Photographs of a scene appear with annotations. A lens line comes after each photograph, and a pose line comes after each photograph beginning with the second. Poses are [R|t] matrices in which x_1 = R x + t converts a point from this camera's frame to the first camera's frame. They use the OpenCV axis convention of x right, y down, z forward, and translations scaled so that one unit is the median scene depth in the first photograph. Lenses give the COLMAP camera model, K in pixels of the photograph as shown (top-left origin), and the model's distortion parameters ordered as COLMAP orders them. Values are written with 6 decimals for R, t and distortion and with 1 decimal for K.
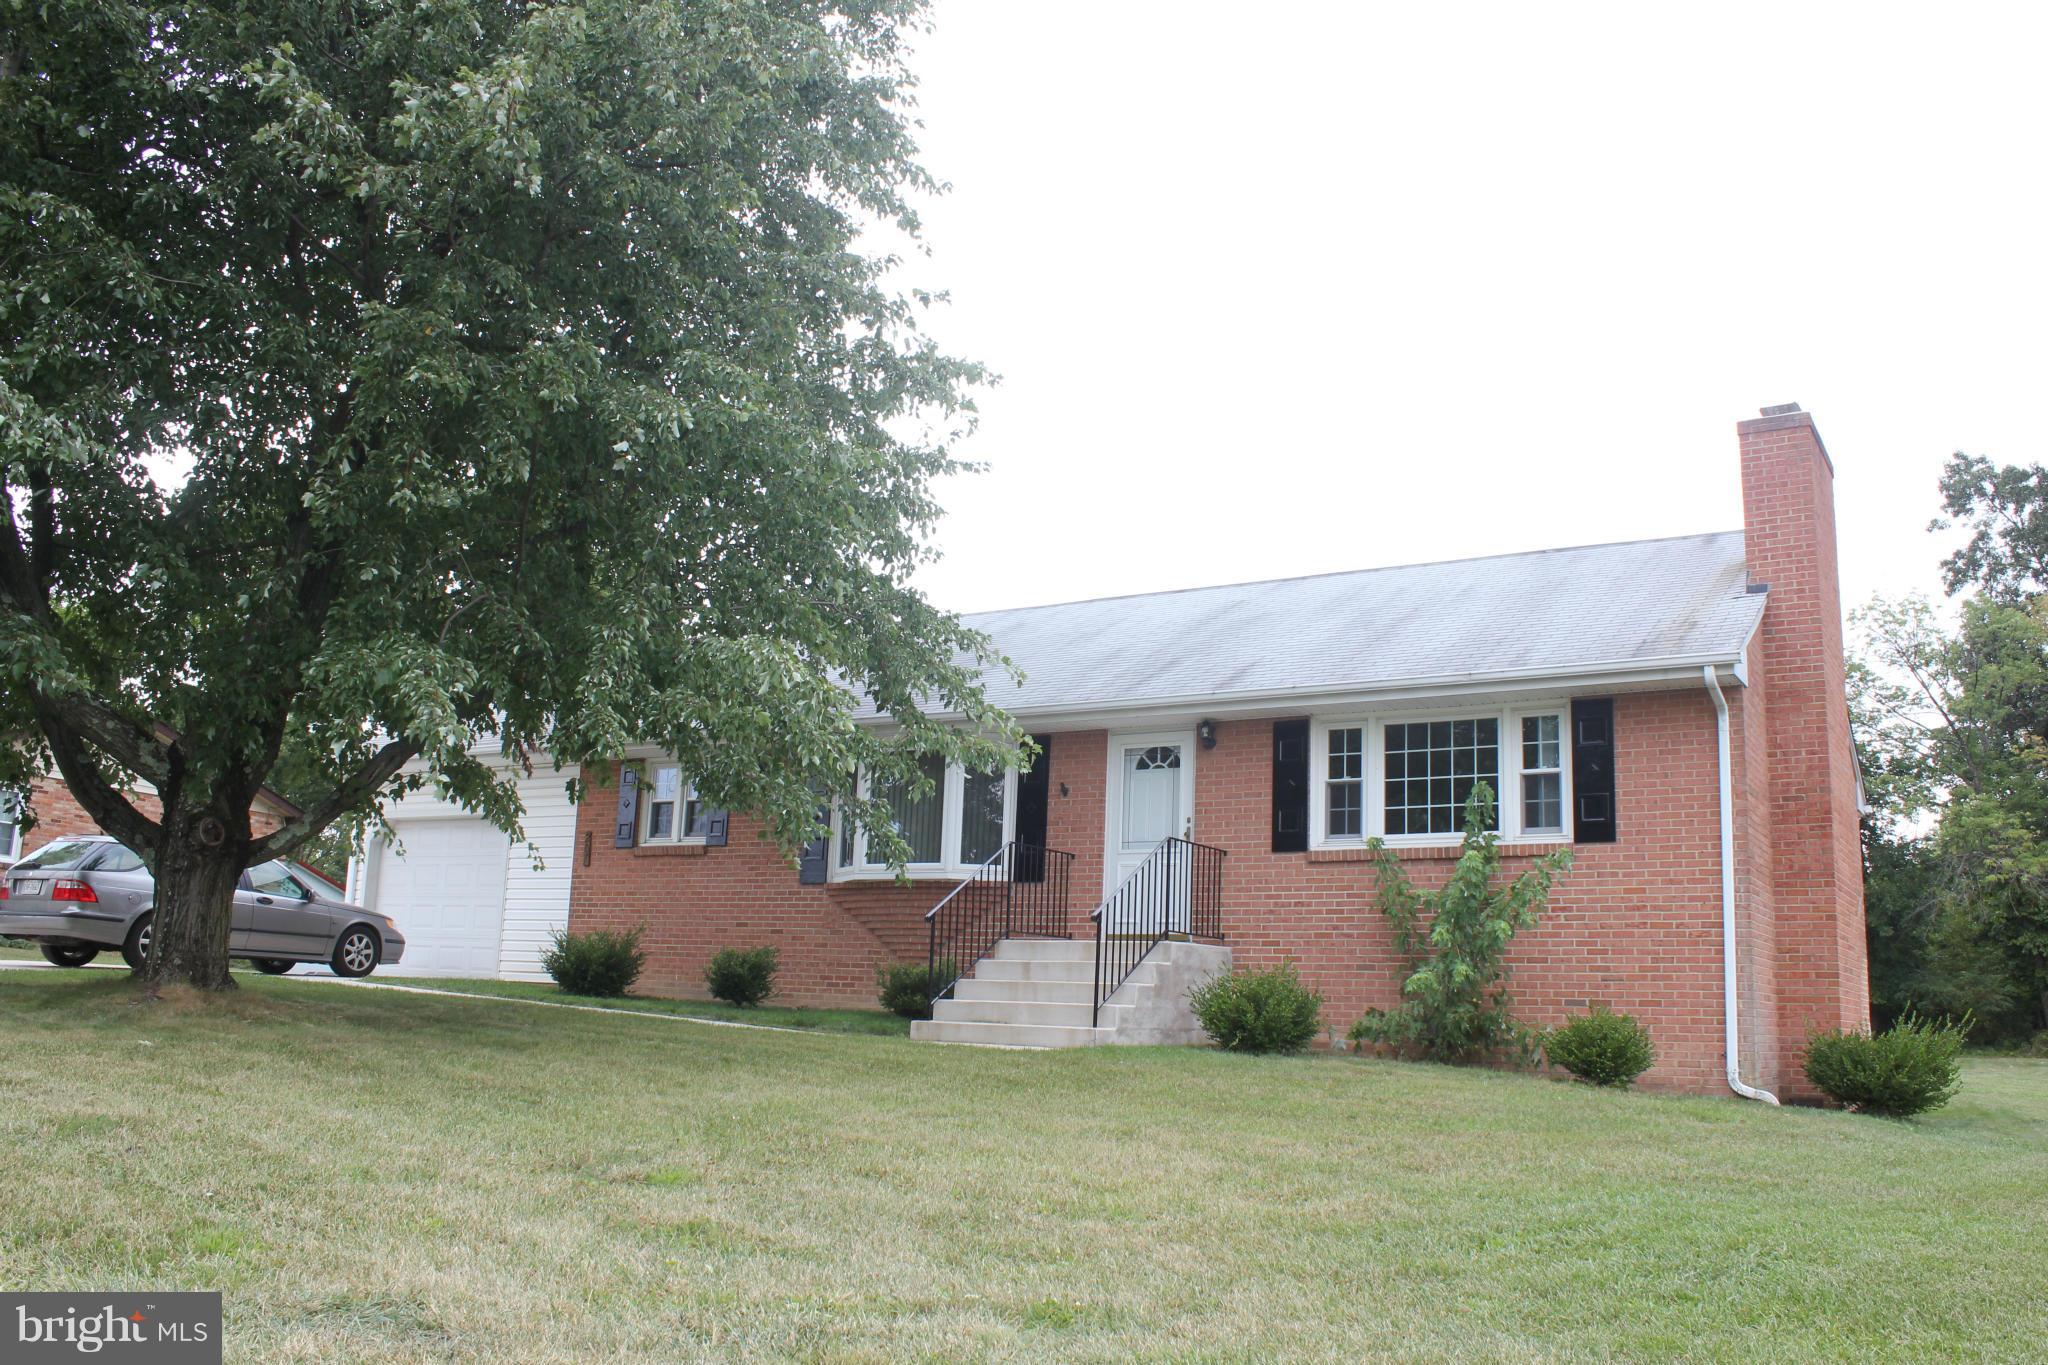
lens RADIAL K [[1702.4, 0, 1048.6], [0, 1702.4, 677.2], [0, 0, 1]] dist [-0.172638, 0.156864]
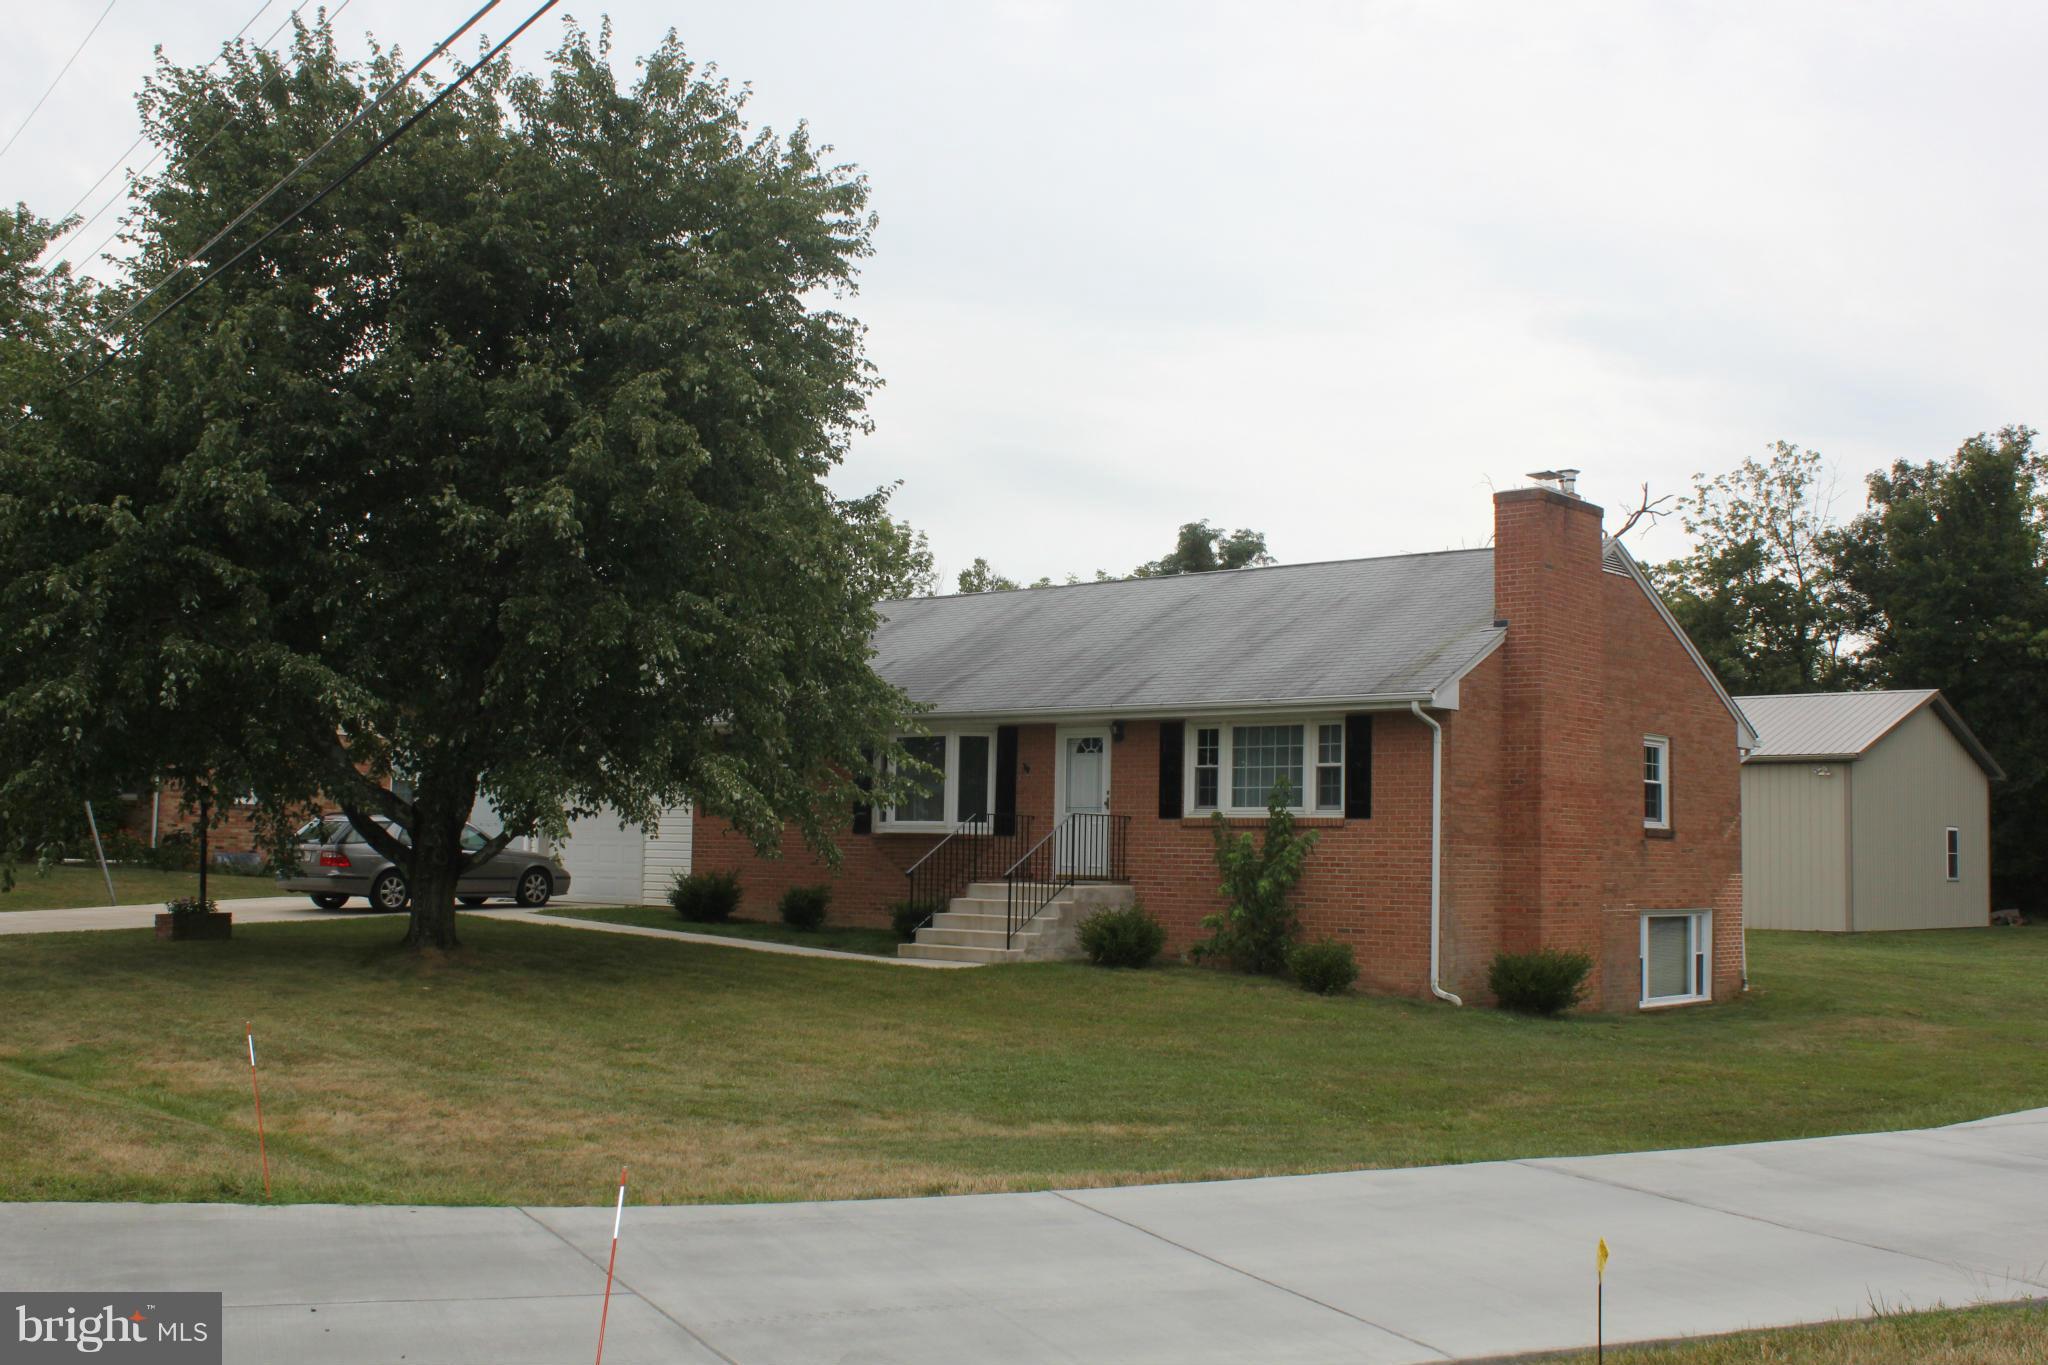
lens RADIAL K [[2048.0, 0, 1024.0], [0, 2048.0, 682.5], [0, 0, 1]] dist [-0.102580, 0.003799]
pose [[0.986570, -0.032152, -0.160142, 0.315564], [0.049585, 0.993121, 0.106080, -0.204013], [0.155629, -0.112596, 0.981377, -0.696899]]
